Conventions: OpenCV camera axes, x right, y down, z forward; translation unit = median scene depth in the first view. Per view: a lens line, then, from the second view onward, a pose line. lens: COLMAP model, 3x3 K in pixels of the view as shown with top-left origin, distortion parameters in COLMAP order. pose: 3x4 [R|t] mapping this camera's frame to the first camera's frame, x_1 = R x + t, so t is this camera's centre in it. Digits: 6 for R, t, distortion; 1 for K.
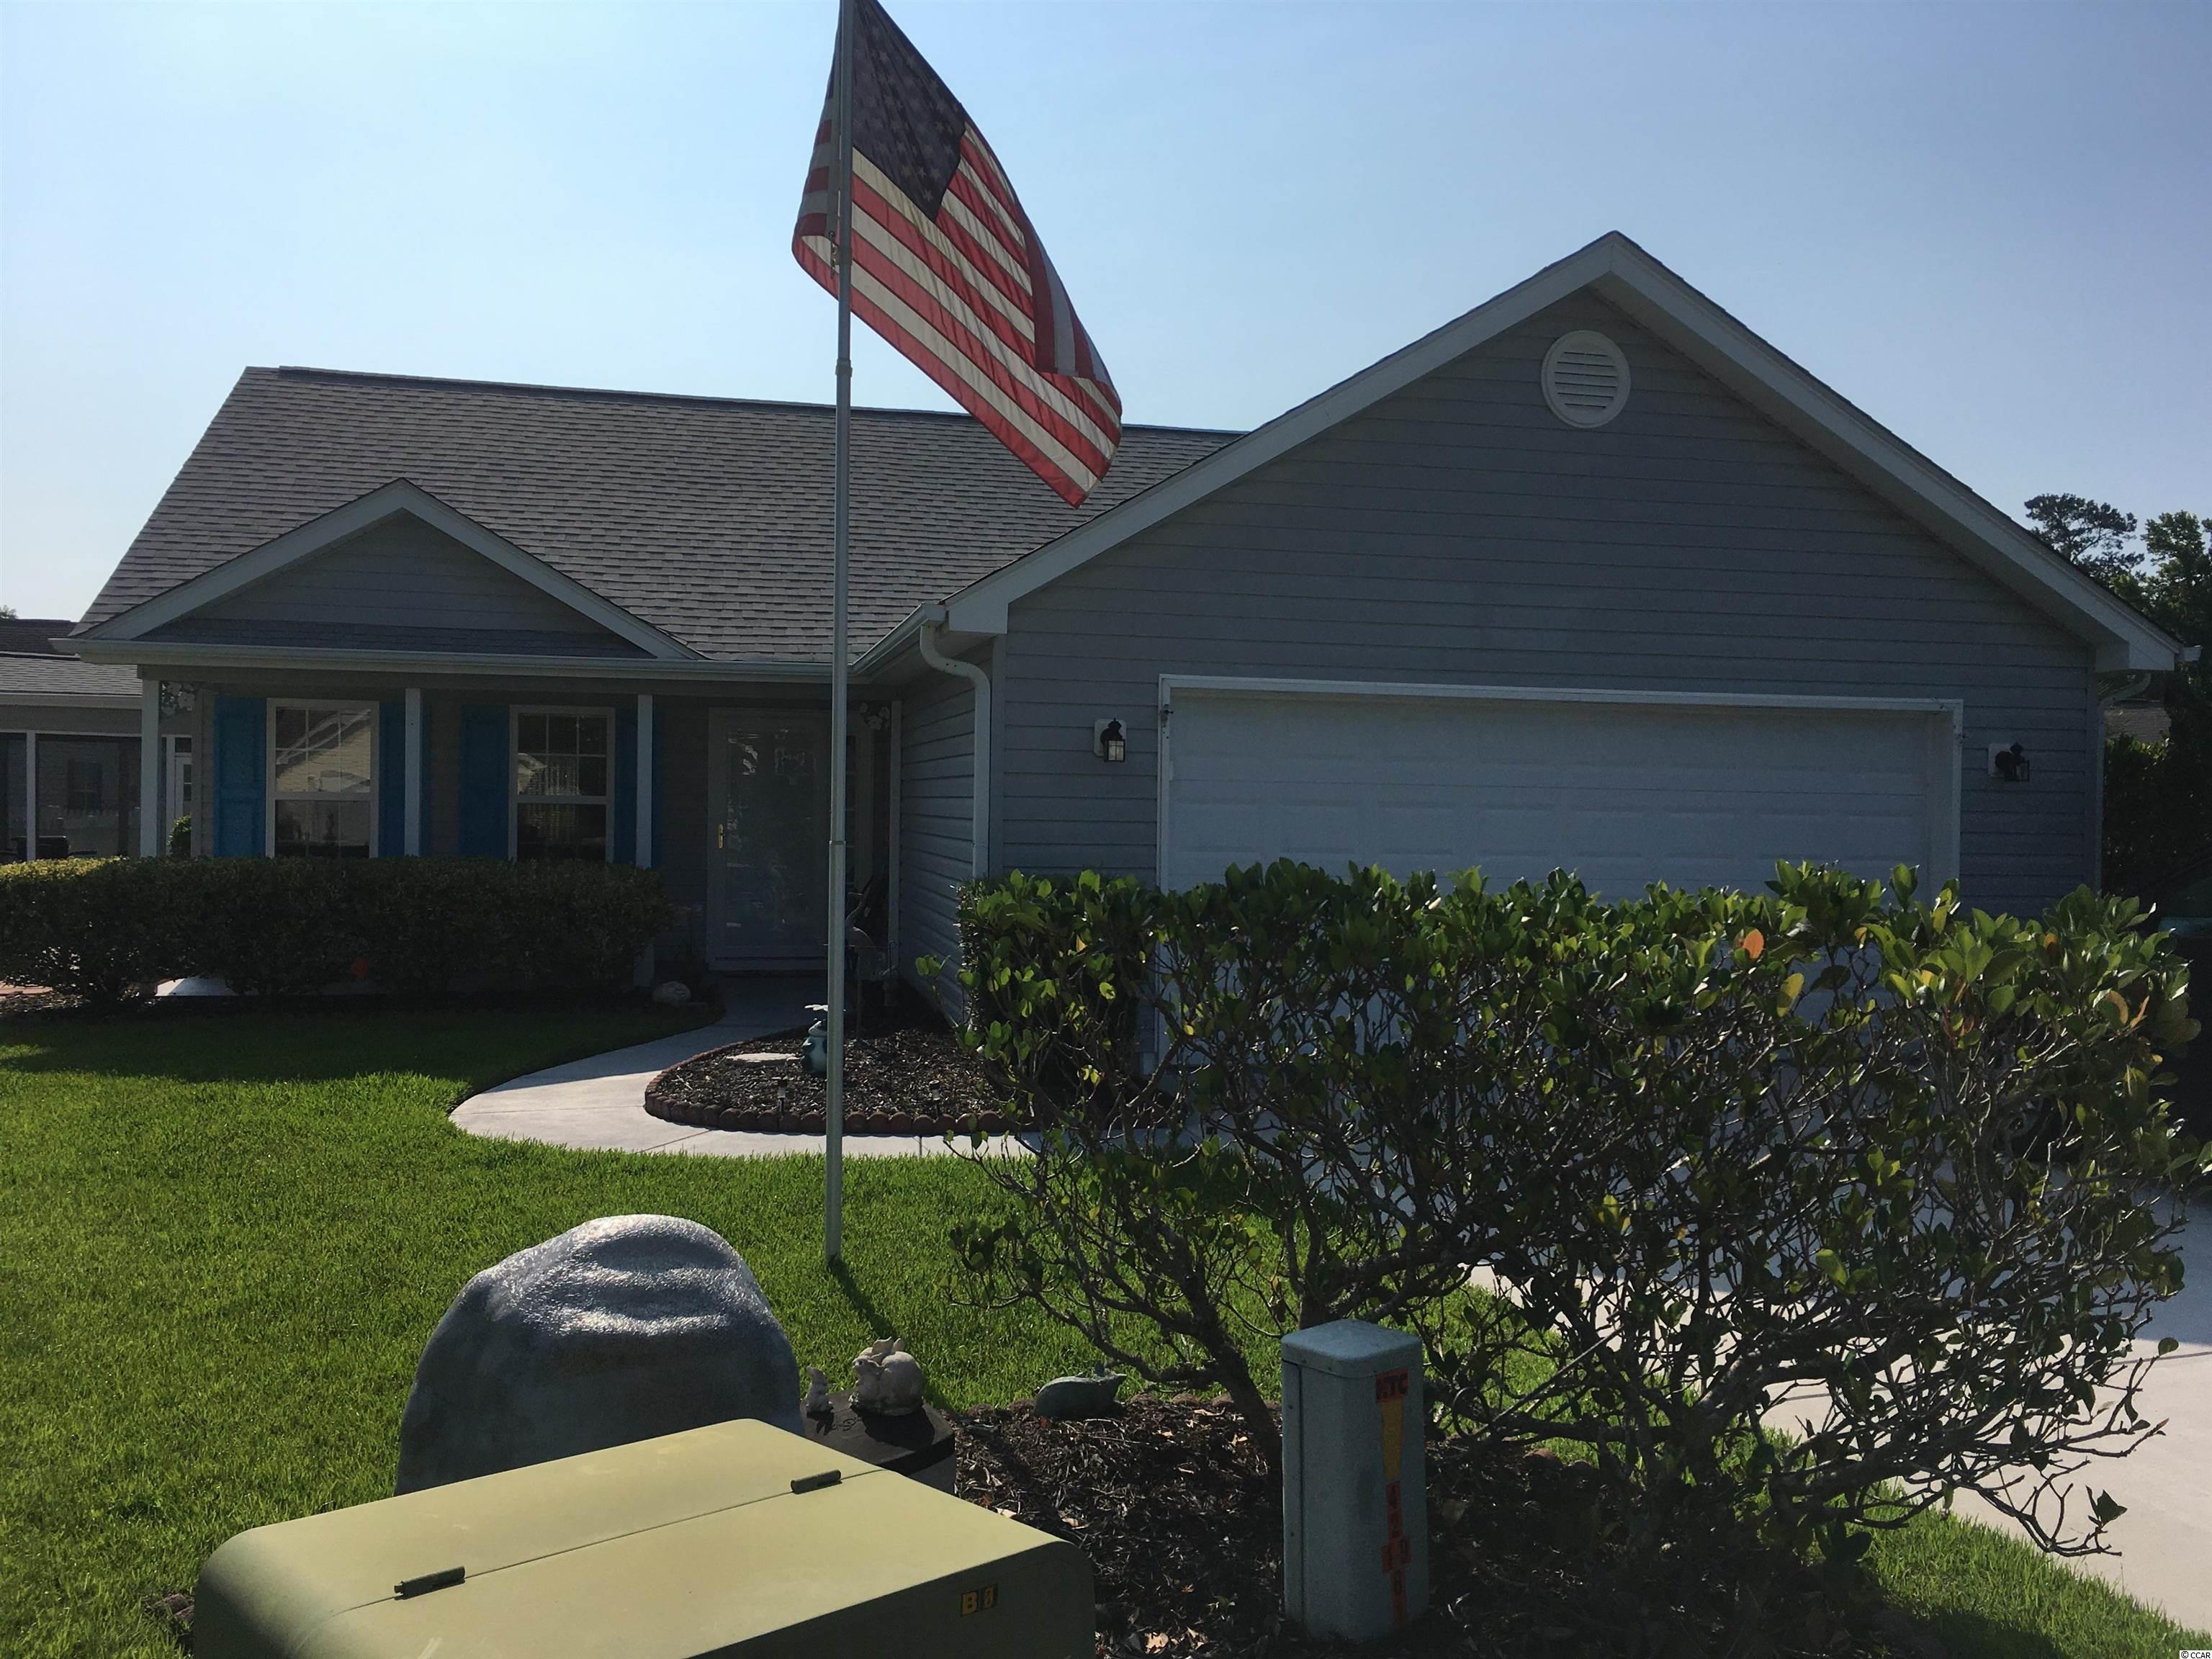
lens RADIAL K [[1889.7, 0, 1107.2], [0, 1889.7, 816.9], [0, 0, 1]] dist [0.087501, -0.105753]
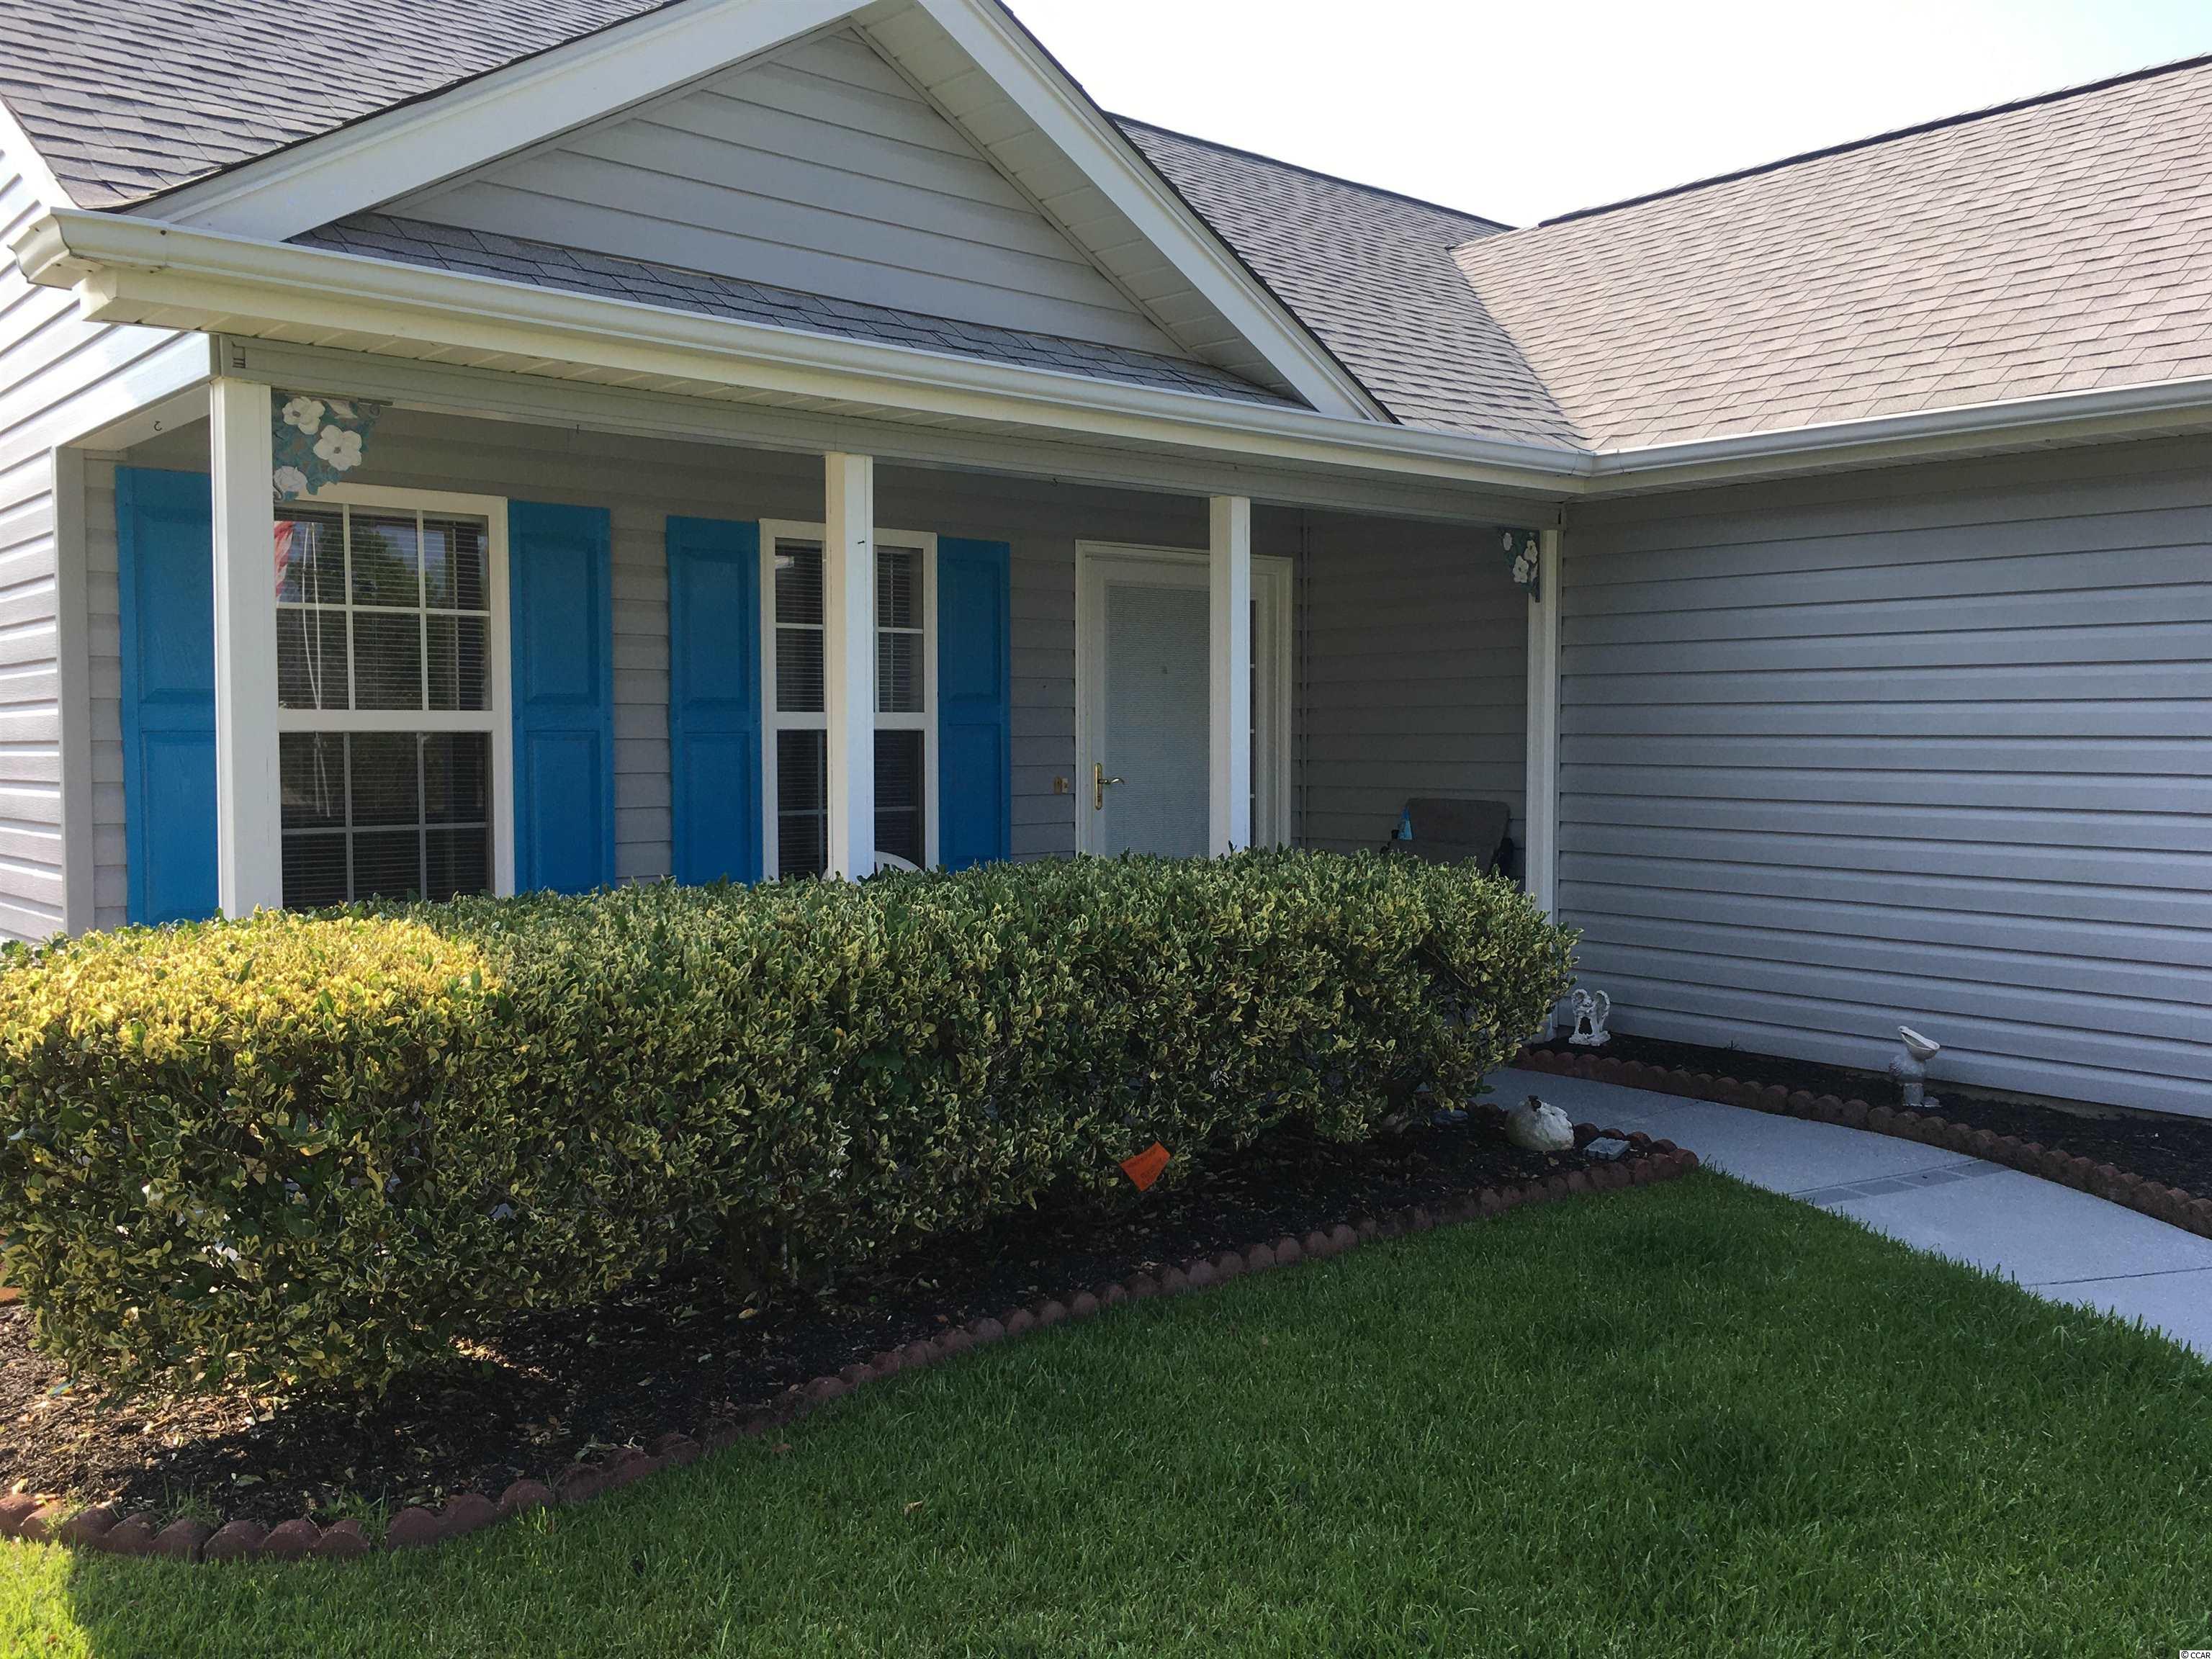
lens RADIAL K [[1889.7, 0, 1106.8], [0, 1889.7, 826.6], [0, 0, 1]] dist [0.087501, -0.105753]
pose [[0.857224, -0.041131, 0.513299, -2.029335], [0.012570, 0.998179, 0.058993, -0.040609], [-0.514790, -0.044118, 0.856180, 2.353461]]
